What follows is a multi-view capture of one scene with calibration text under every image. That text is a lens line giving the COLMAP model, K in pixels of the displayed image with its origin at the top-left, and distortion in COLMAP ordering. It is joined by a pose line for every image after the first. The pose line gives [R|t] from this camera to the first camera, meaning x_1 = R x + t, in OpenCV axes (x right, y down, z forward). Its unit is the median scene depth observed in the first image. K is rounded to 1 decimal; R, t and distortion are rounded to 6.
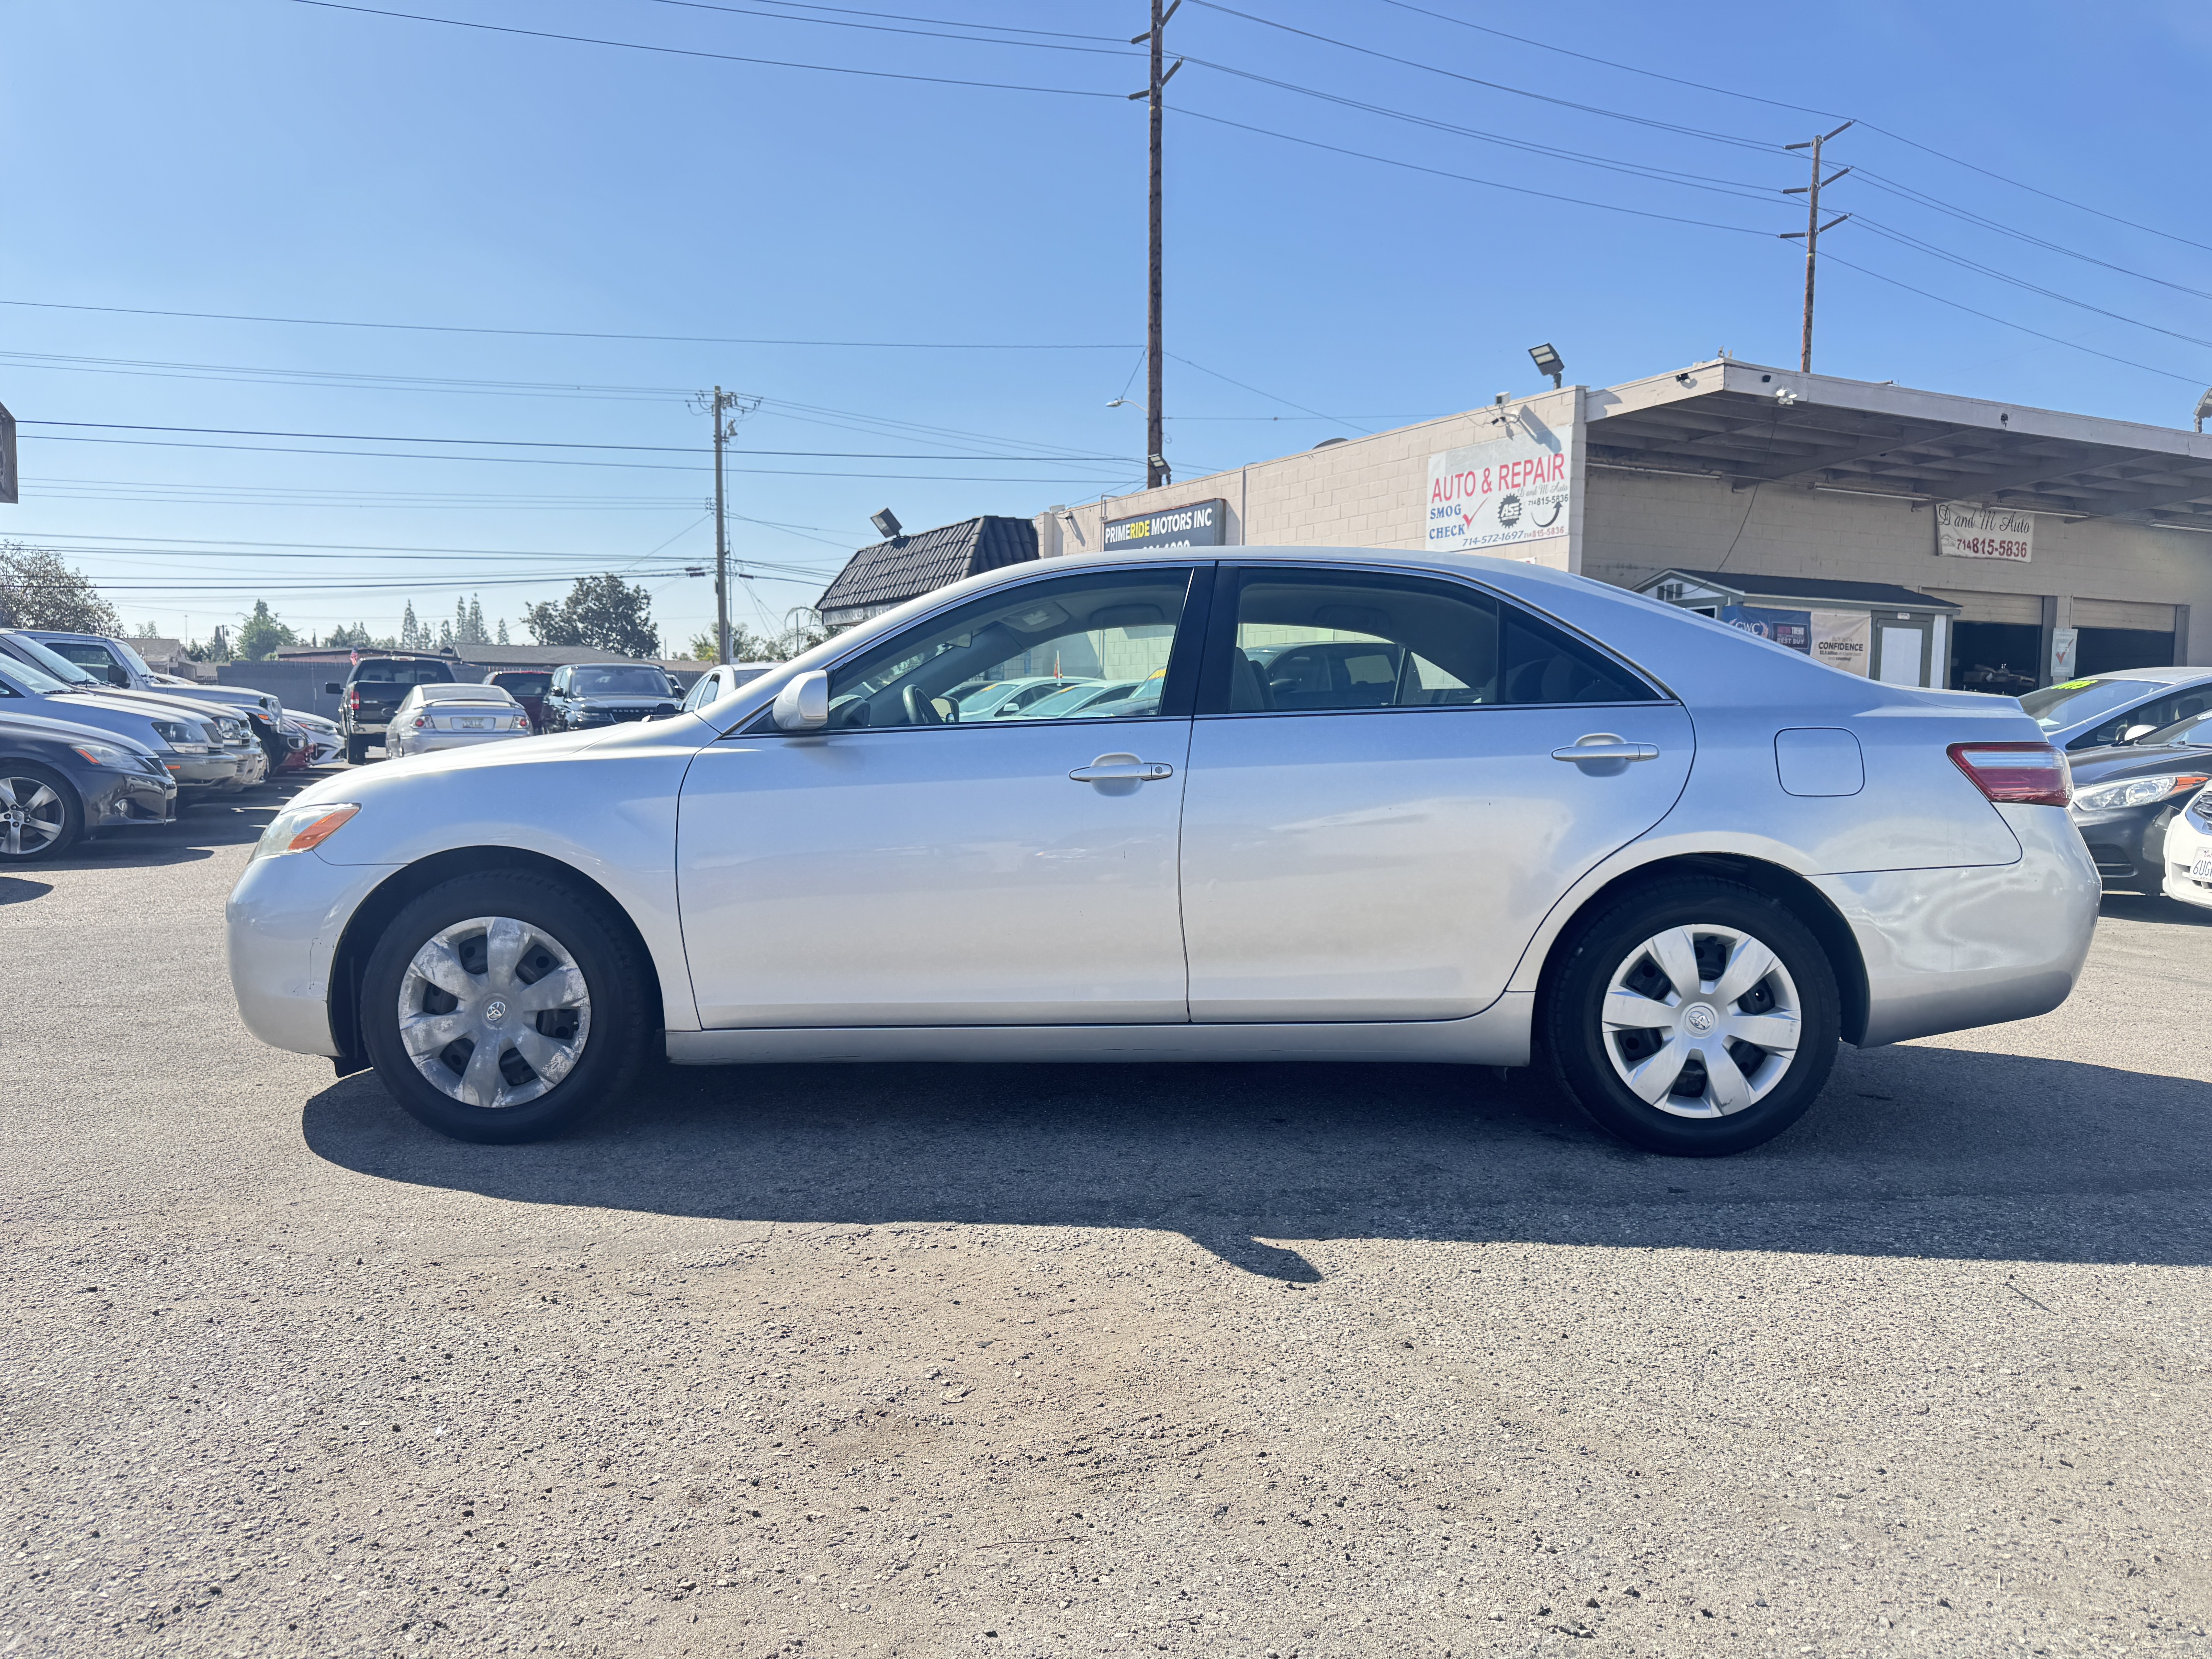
lens RADIAL K [[1519.0, 0, 1106.9], [0, 1519.0, 866.6], [0, 0, 1]] dist [0.075833, -0.129788]
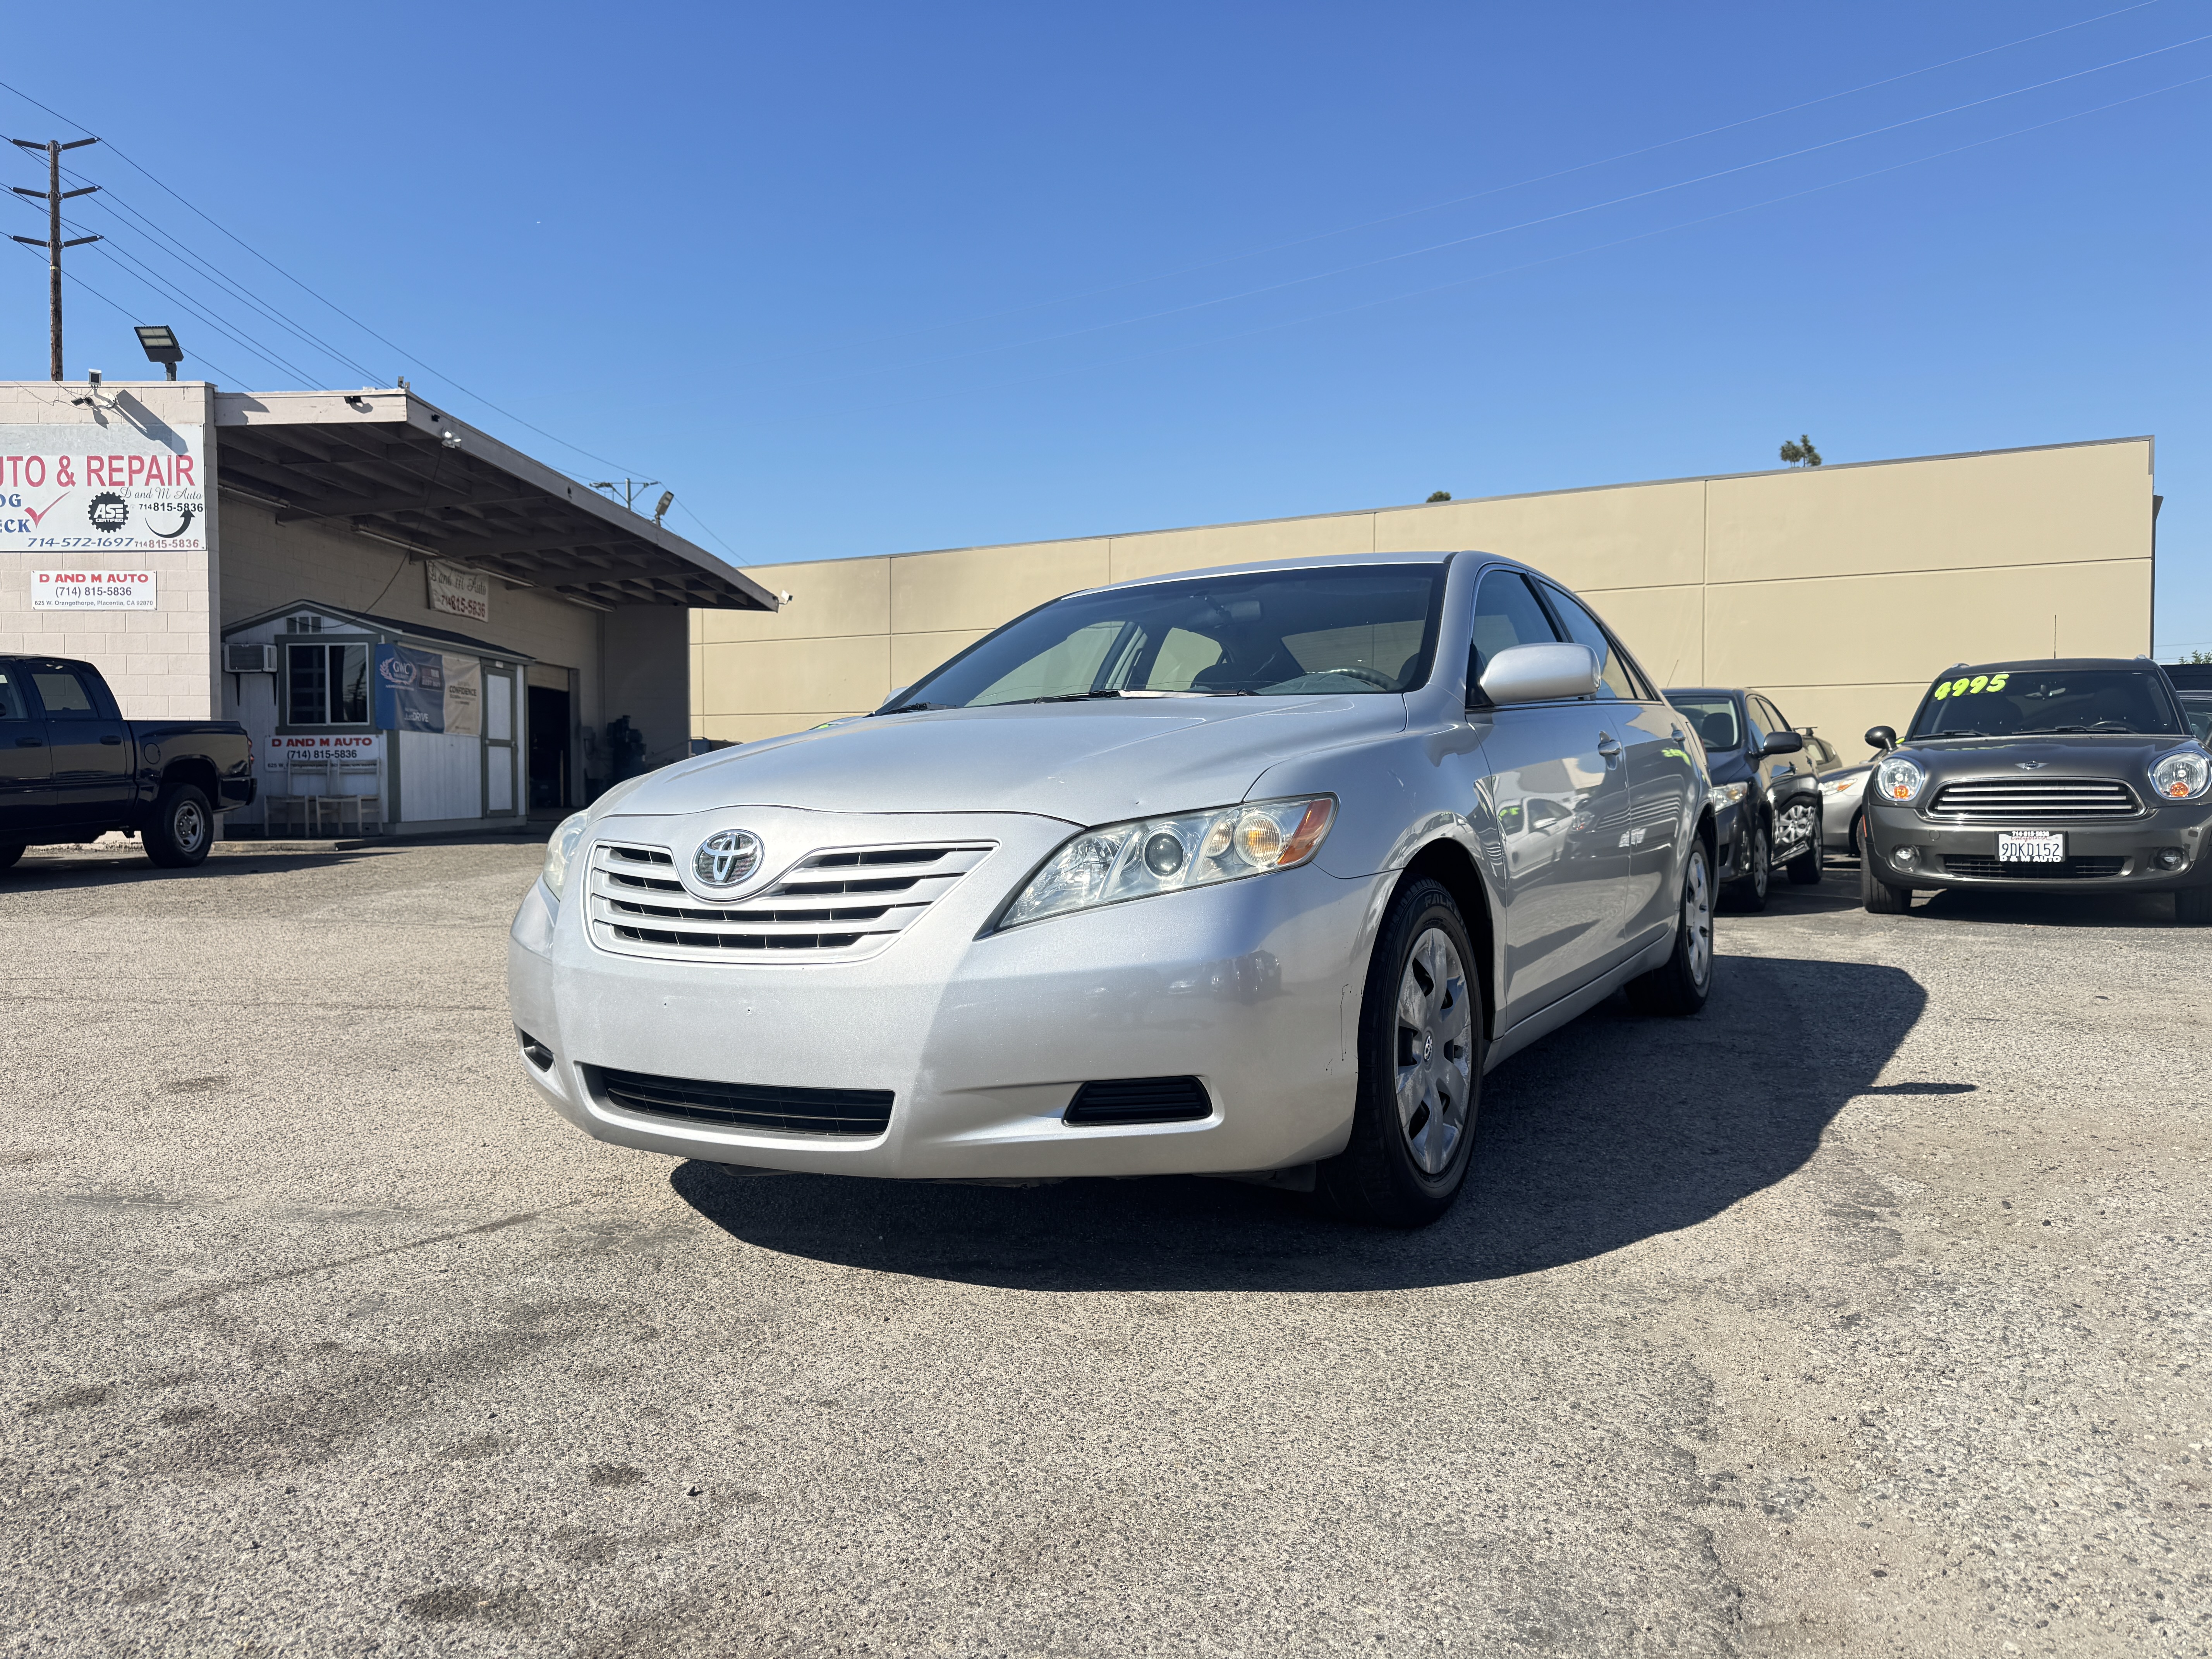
lens RADIAL K [[1580.7, 0, 1084.7], [0, 1580.7, 822.7], [0, 0, 1]] dist [-0.032206, 0.038122]
pose [[0.490923, -0.034375, 0.870525, -0.229680], [0.093435, 0.995536, -0.013380, -0.005113], [-0.866178, 0.087906, 0.491943, 0.145789]]
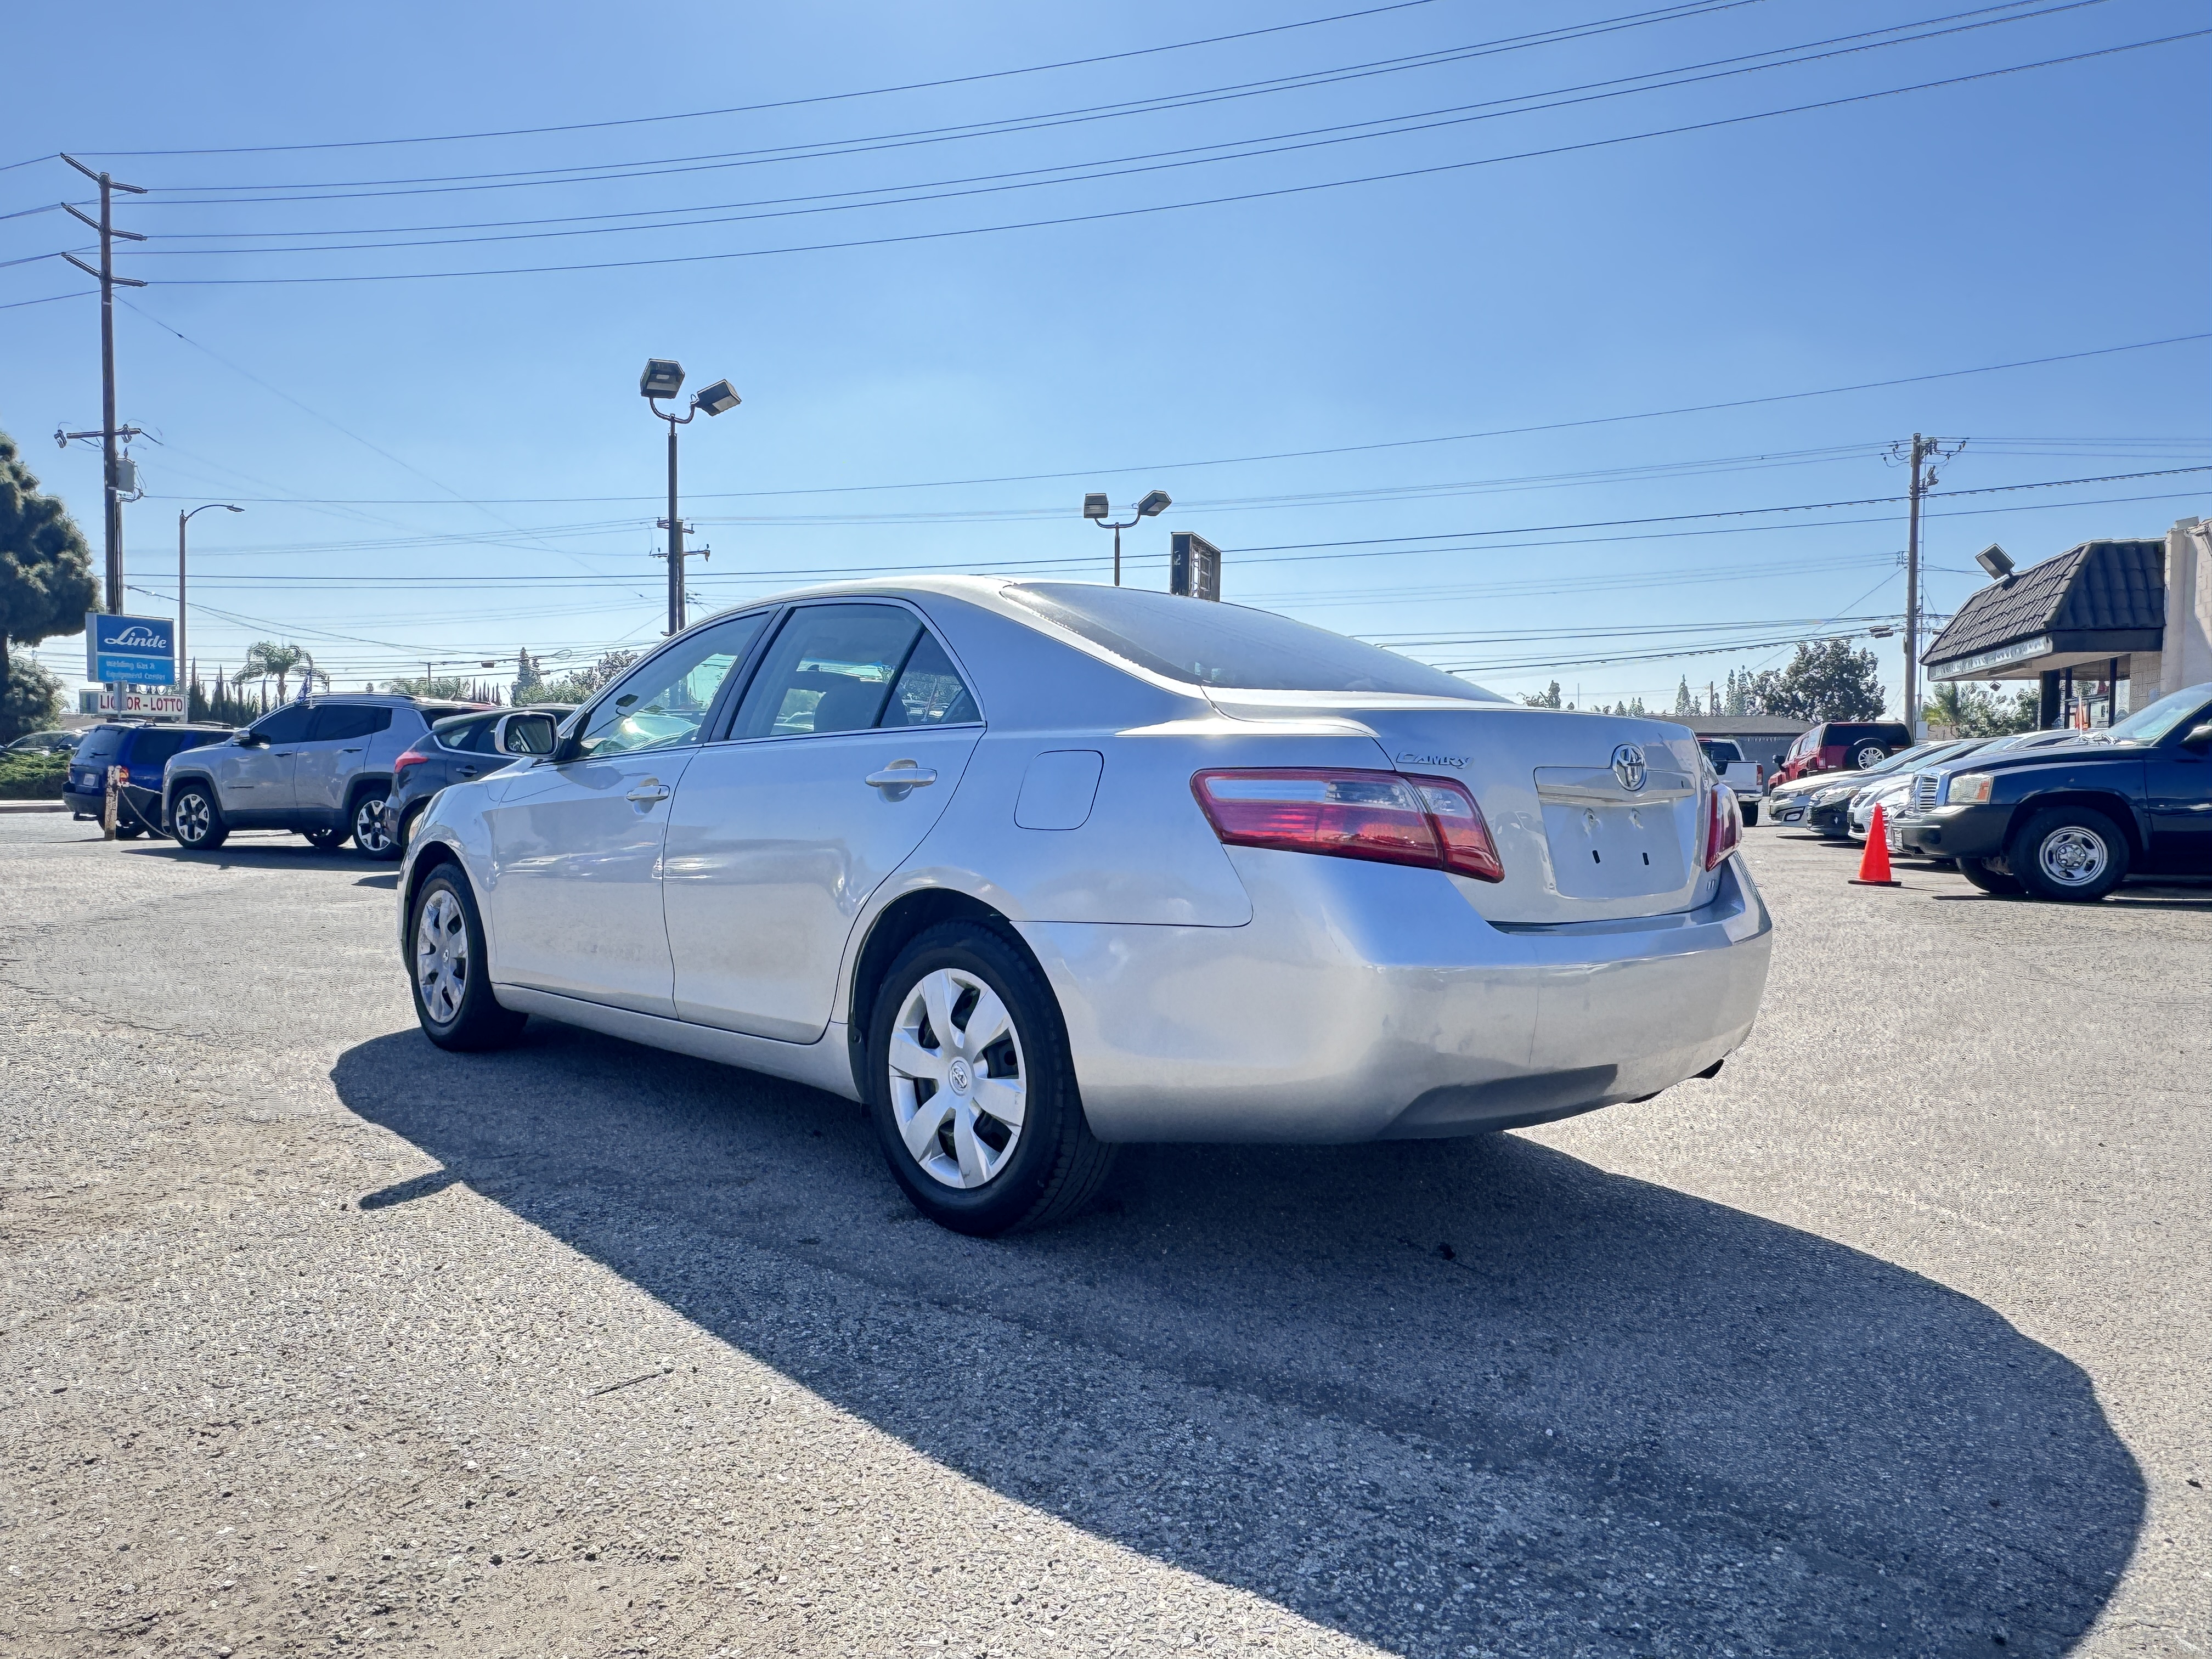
lens RADIAL K [[1510.2, 0, 1101.8], [0, 1510.2, 831.1], [0, 0, 1]] dist [-0.004803, 0.002128]
pose [[0.708303, 0.022628, -0.705545, 0.210944], [-0.071049, 0.996696, -0.039361, -0.002814], [0.702323, 0.078008, 0.707571, 0.083723]]
